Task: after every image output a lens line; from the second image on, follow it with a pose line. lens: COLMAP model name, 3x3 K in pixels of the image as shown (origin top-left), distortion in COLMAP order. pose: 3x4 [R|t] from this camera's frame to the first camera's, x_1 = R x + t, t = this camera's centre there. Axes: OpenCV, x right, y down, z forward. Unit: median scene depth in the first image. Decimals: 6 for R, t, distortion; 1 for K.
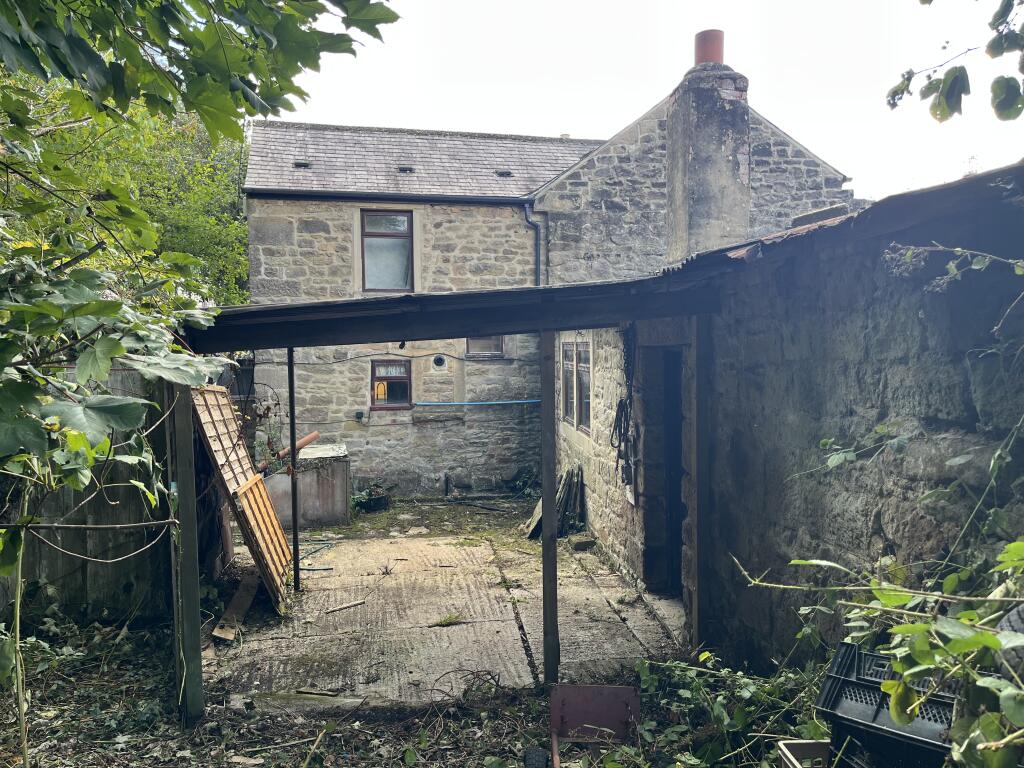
lens RADIAL K [[766.7, 0, 512.0], [0, 766.7, 385.0], [0, 0, 1]] dist [0.067344, -0.089782]
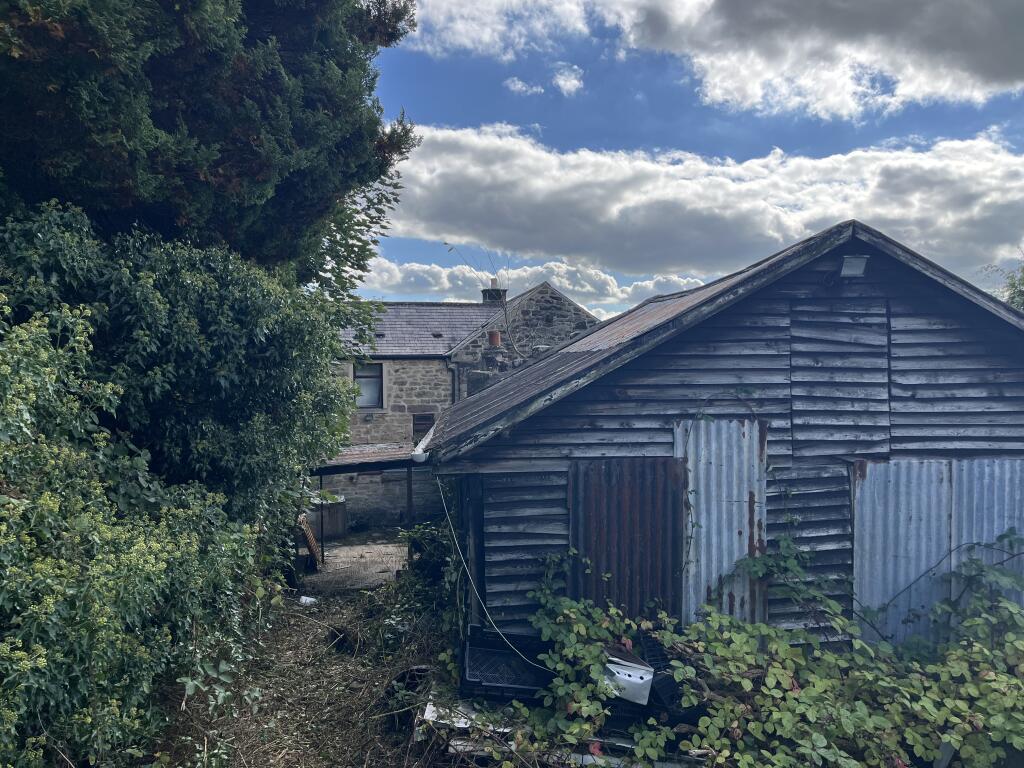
lens RADIAL K [[766.7, 0, 521.1], [0, 766.7, 381.7], [0, 0, 1]] dist [0.067344, -0.089782]
pose [[0.999897, -0.001056, 0.014337, 0.166654], [0.001630, 0.999195, -0.040096, -0.109404], [-0.014283, 0.040115, 0.999093, -0.787273]]
